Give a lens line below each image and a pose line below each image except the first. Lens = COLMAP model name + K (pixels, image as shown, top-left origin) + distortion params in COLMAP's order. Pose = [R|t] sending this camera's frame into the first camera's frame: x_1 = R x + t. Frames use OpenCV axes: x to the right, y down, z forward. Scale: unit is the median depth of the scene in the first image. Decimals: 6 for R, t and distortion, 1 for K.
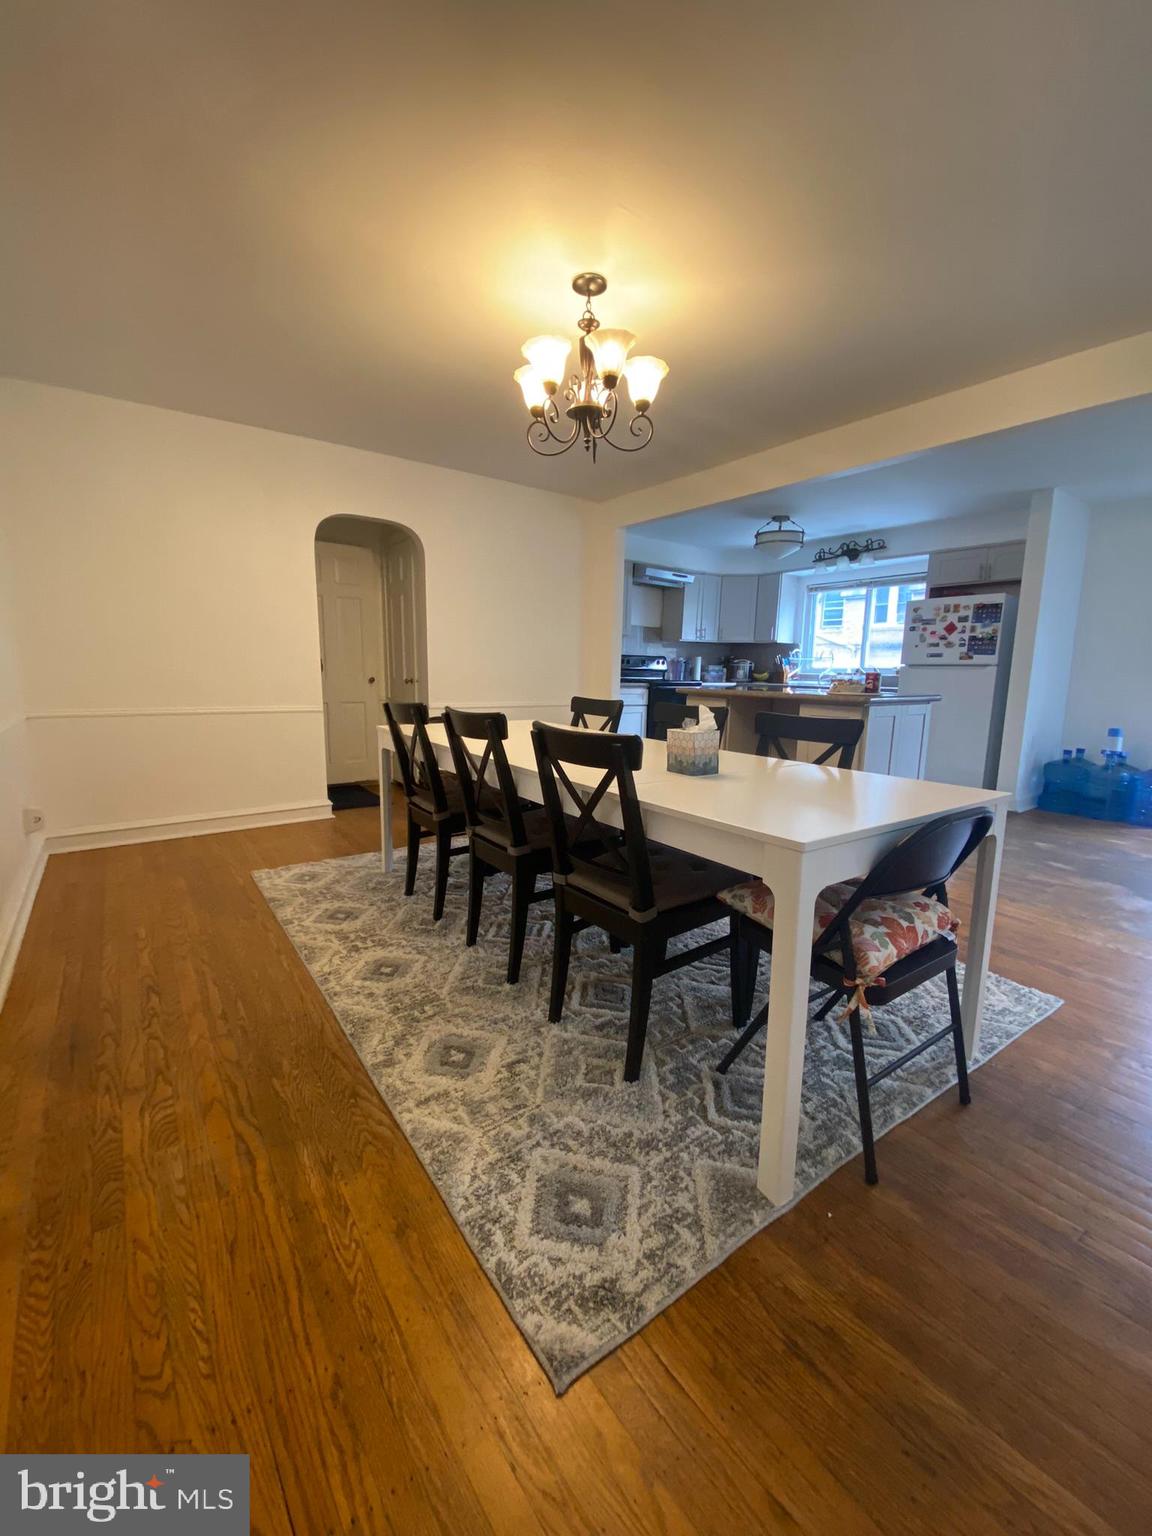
lens RADIAL K [[622.2, 0, 571.7], [0, 622.2, 764.8], [0, 0, 1]] dist [-0.000347, -0.013451]
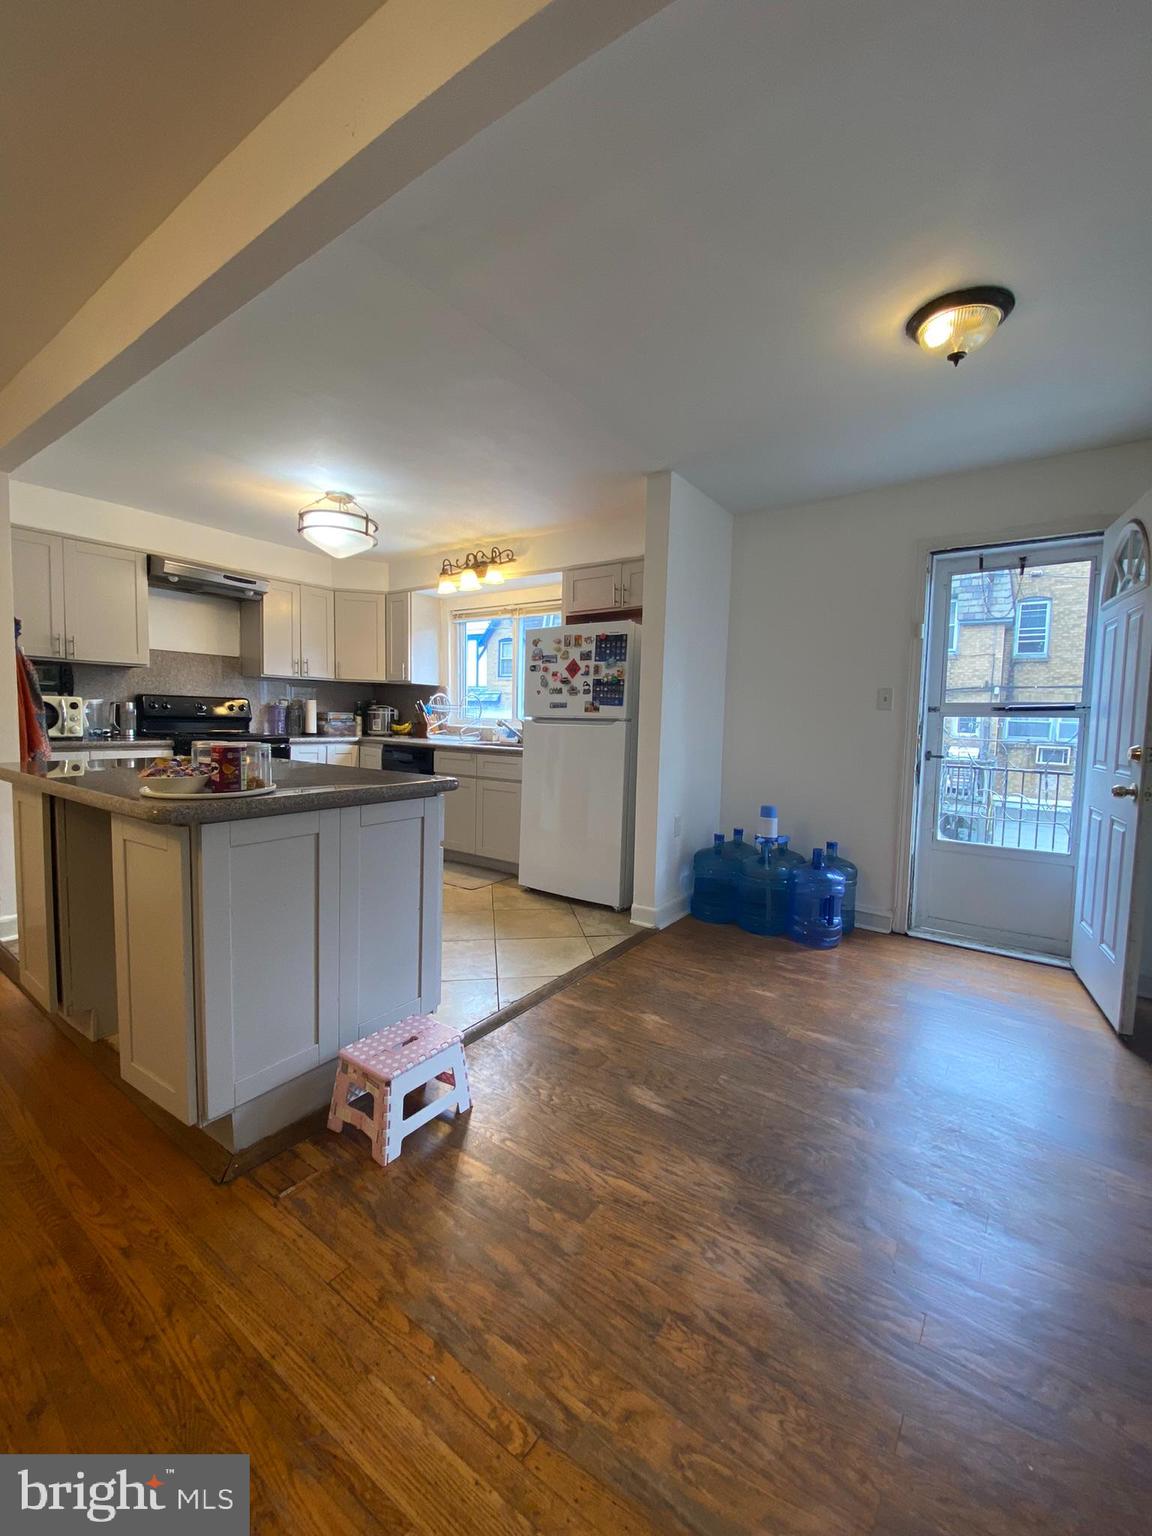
lens RADIAL K [[617.0, 0, 574.7], [0, 617.0, 763.3], [0, 0, 1]] dist [0.091194, -0.000039]
pose [[0.948259, -0.015690, 0.317111, 0.377676], [0.037654, 0.997287, -0.063253, -0.063548], [-0.315259, 0.071921, 0.946277, 0.322895]]
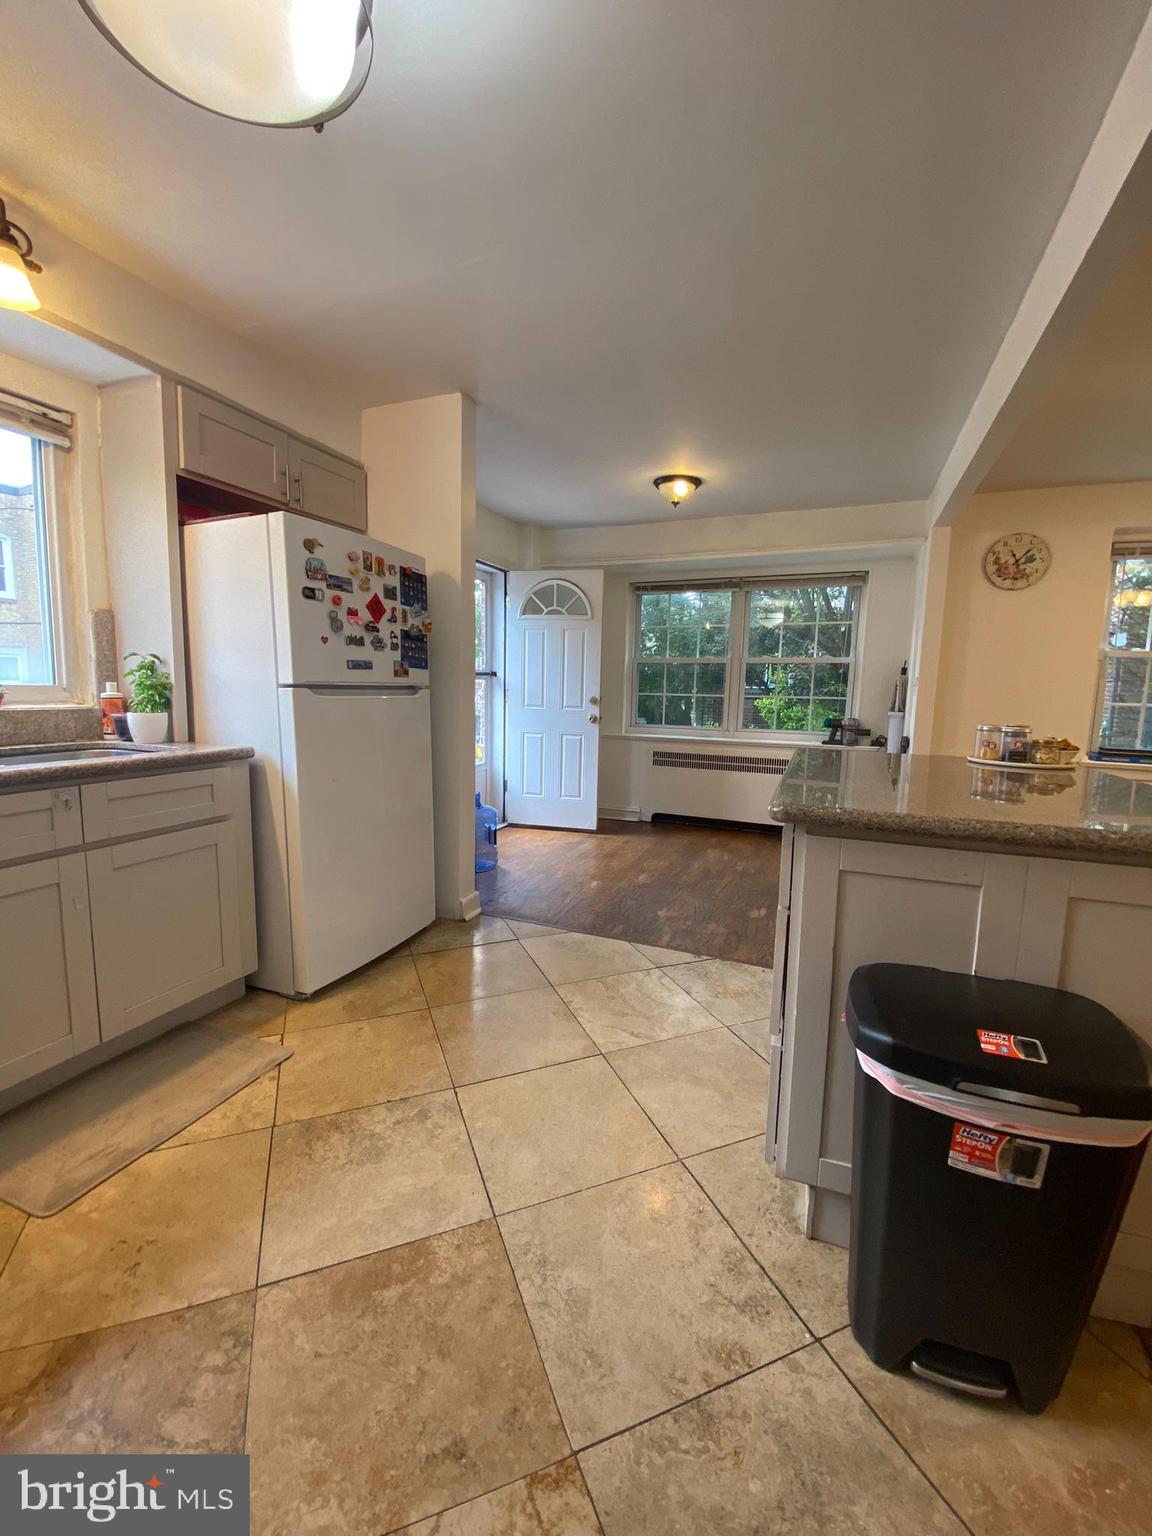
lens RADIAL K [[617.0, 0, 574.7], [0, 617.0, 763.3], [0, 0, 1]] dist [0.091194, -0.000039]
pose [[-0.524842, -0.126904, 0.841686, 0.118545], [0.103967, 0.971863, 0.211361, -0.188251], [-0.844826, 0.198439, -0.496881, 1.117124]]
